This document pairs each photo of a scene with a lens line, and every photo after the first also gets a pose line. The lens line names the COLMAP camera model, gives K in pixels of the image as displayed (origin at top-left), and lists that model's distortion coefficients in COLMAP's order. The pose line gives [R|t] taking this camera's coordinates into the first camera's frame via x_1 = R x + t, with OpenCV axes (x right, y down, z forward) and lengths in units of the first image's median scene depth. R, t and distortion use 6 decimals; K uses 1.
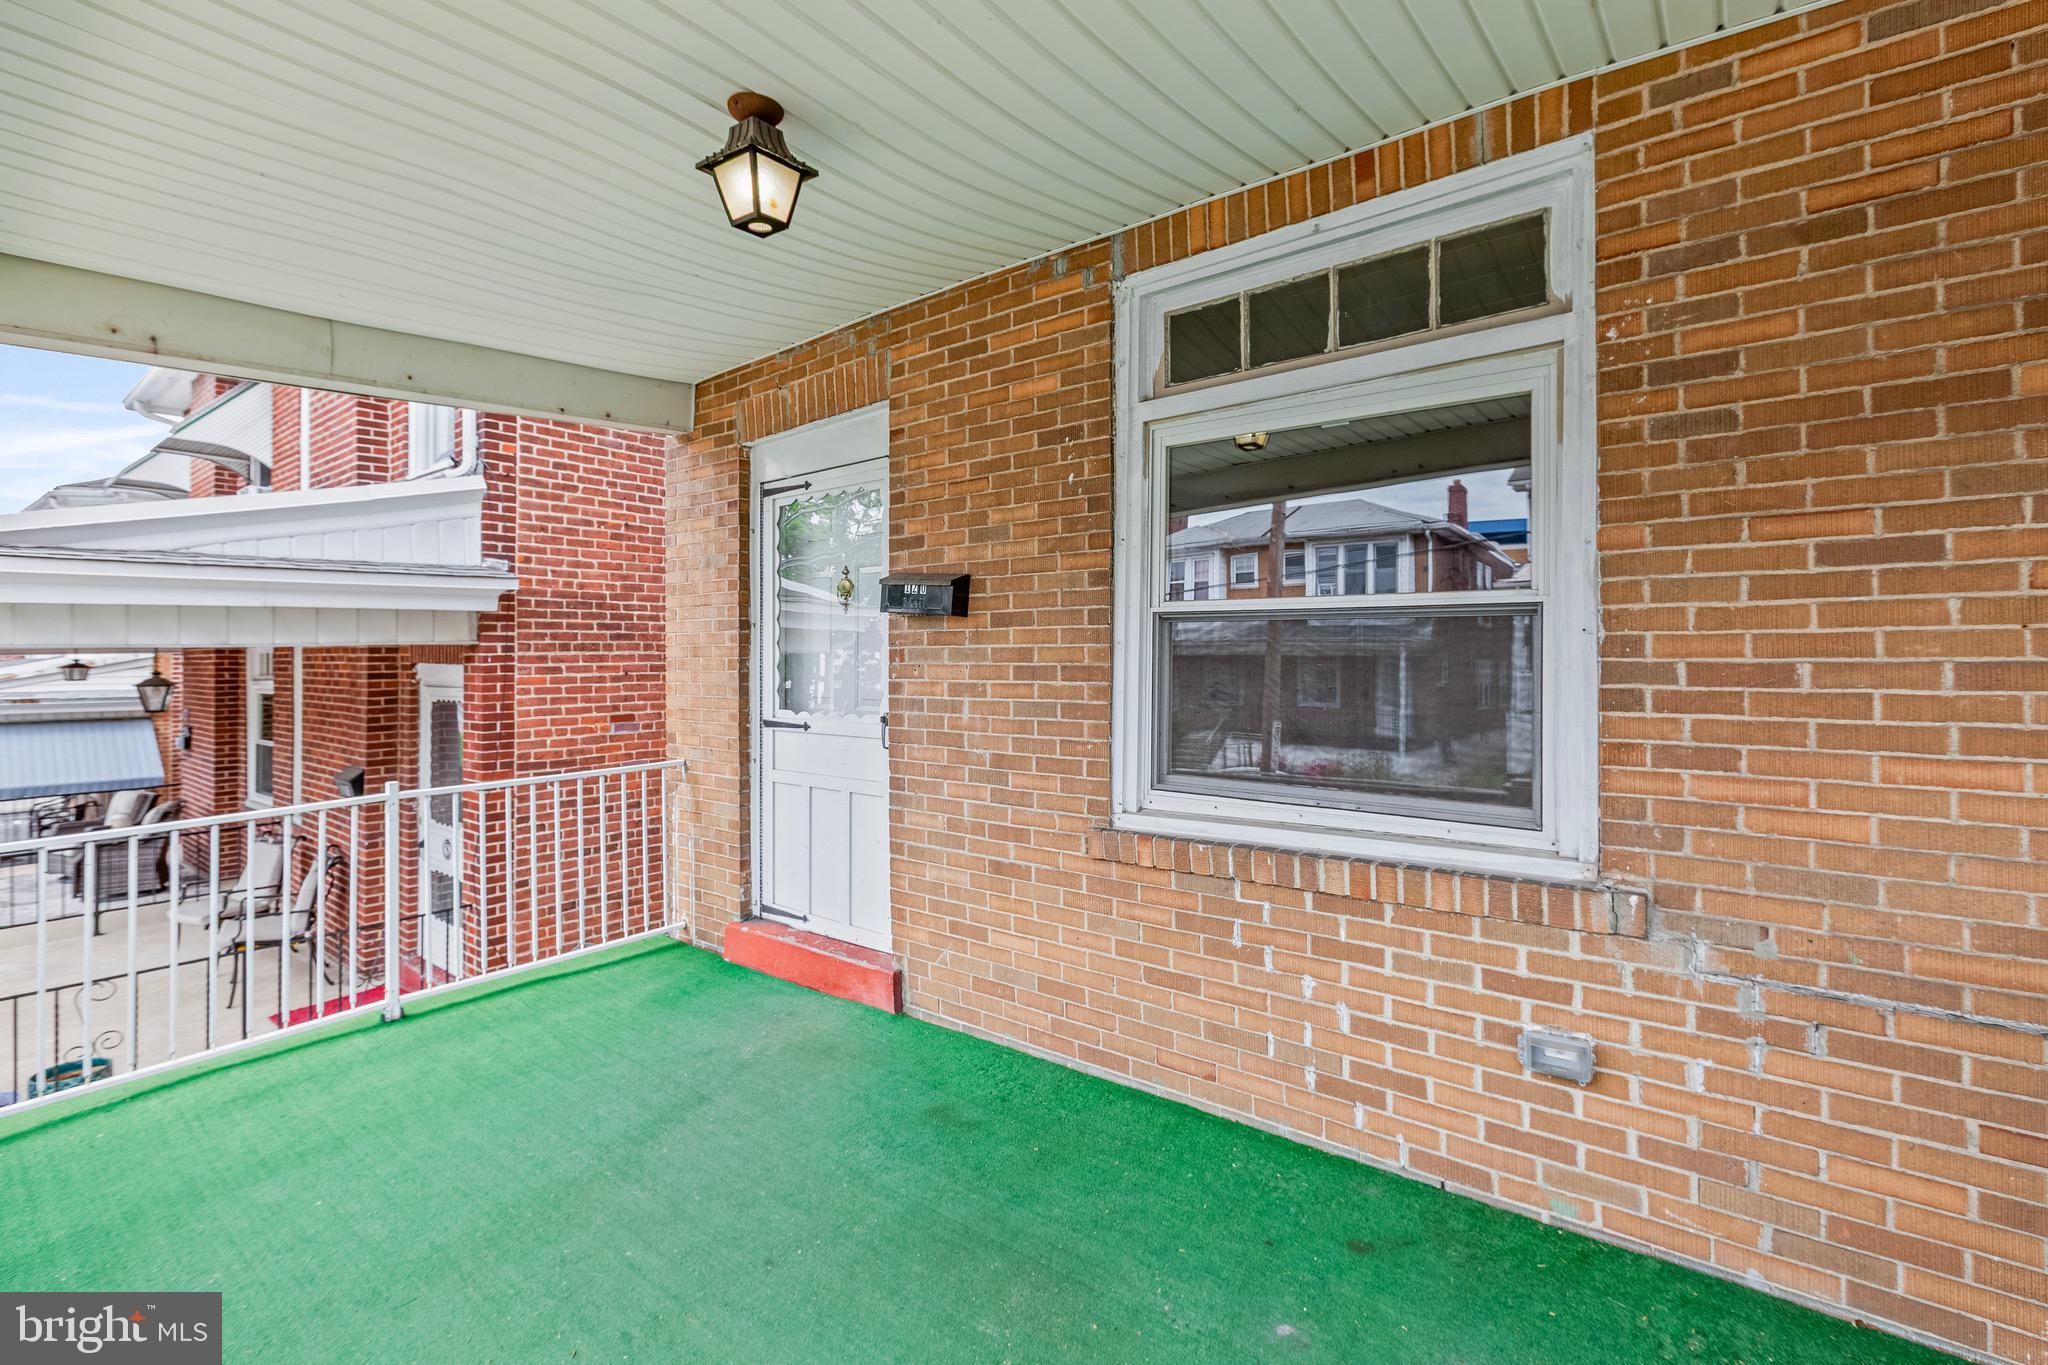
lens RADIAL K [[951.1, 0, 1008.7], [0, 951.1, 634.5], [0, 0, 1]] dist [-0.000858, 0.000418]
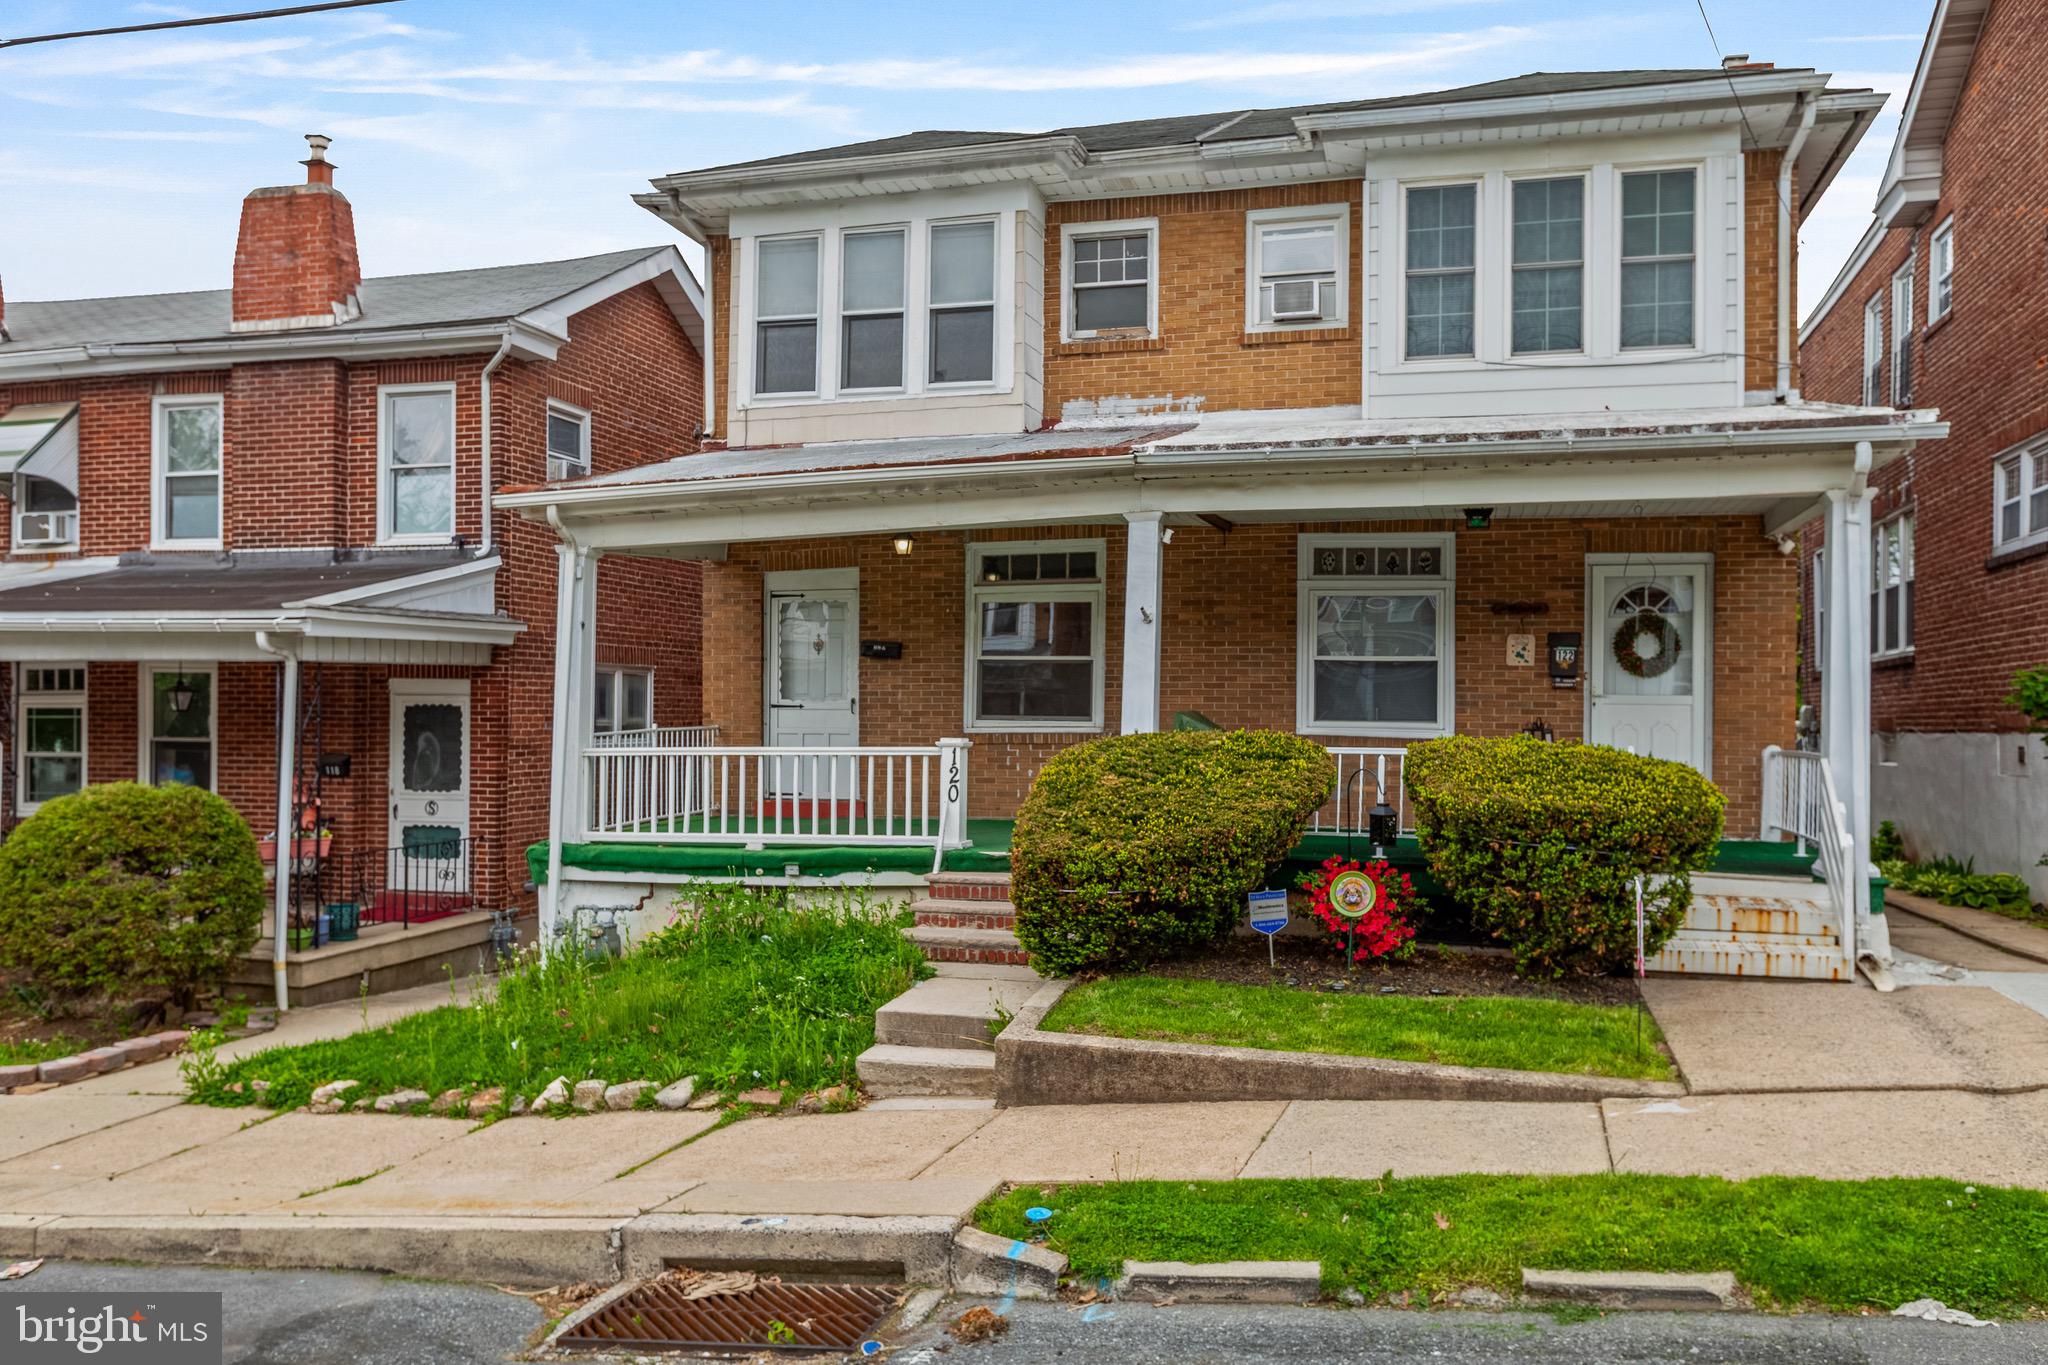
lens RADIAL K [[1602.0, 0, 1021.9], [0, 1602.0, 684.7], [0, 0, 1]] dist [0.000281, -0.000924]
pose [[0.911850, 0.009576, 0.410411, -1.714485], [-0.015452, 0.999820, 0.011004, -0.001704], [-0.410232, -0.016376, 0.911834, -3.486115]]
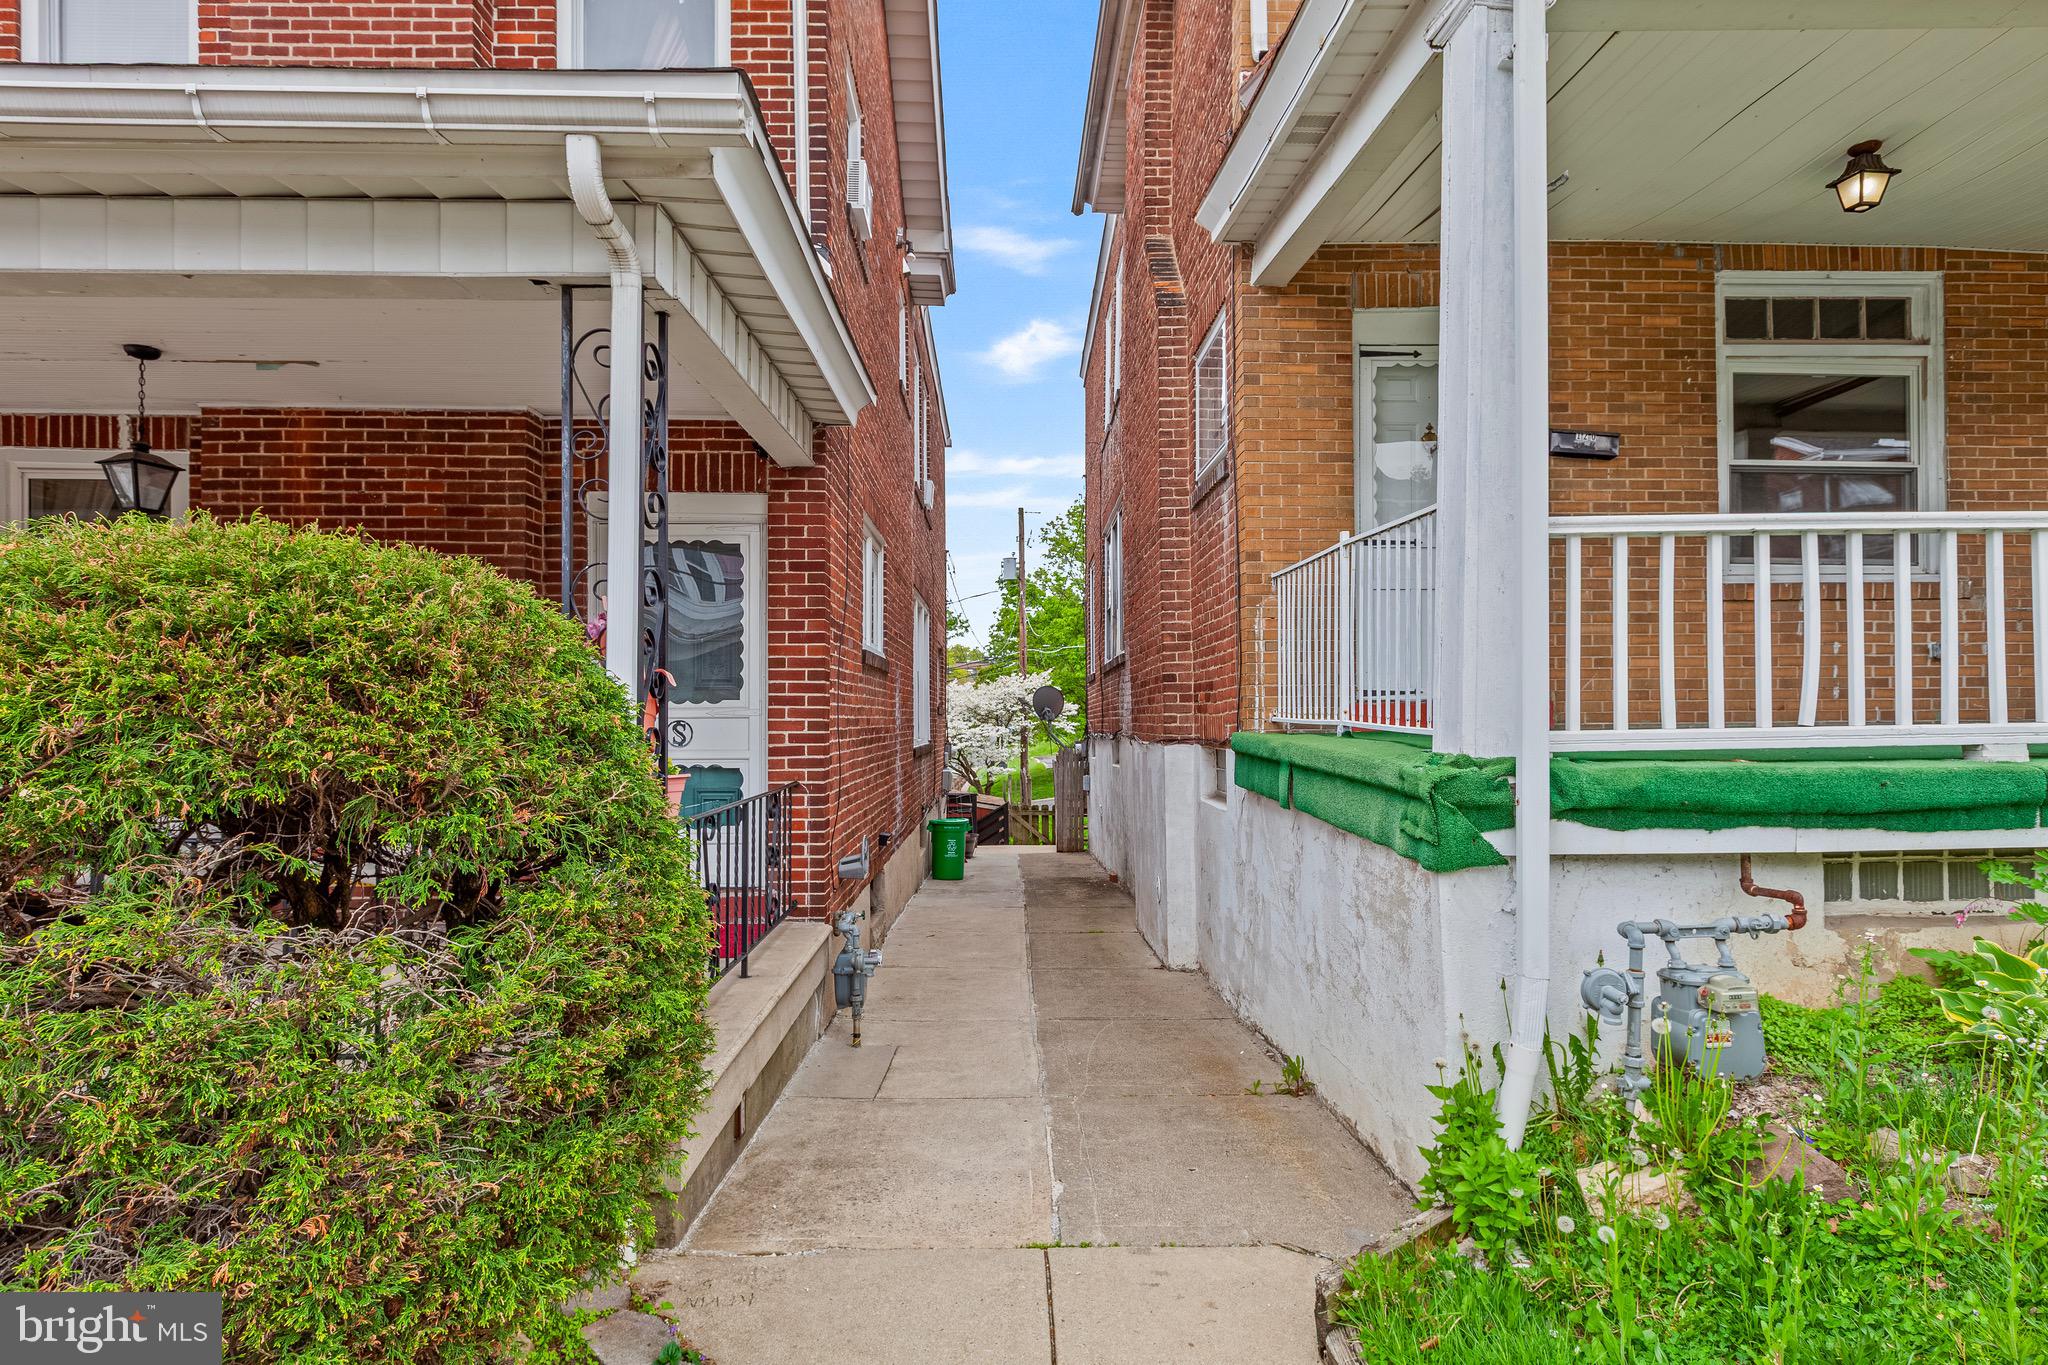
lens RADIAL K [[1117.2, 0, 1031.3], [0, 1117.2, 693.0], [0, 0, 1]] dist [0.000536, -0.000518]
pose [[0.748708, 0.011919, 0.662792, -2.168596], [-0.016232, 0.999868, 0.000355, 0.417548], [-0.662701, -0.011024, 0.748803, 0.293951]]
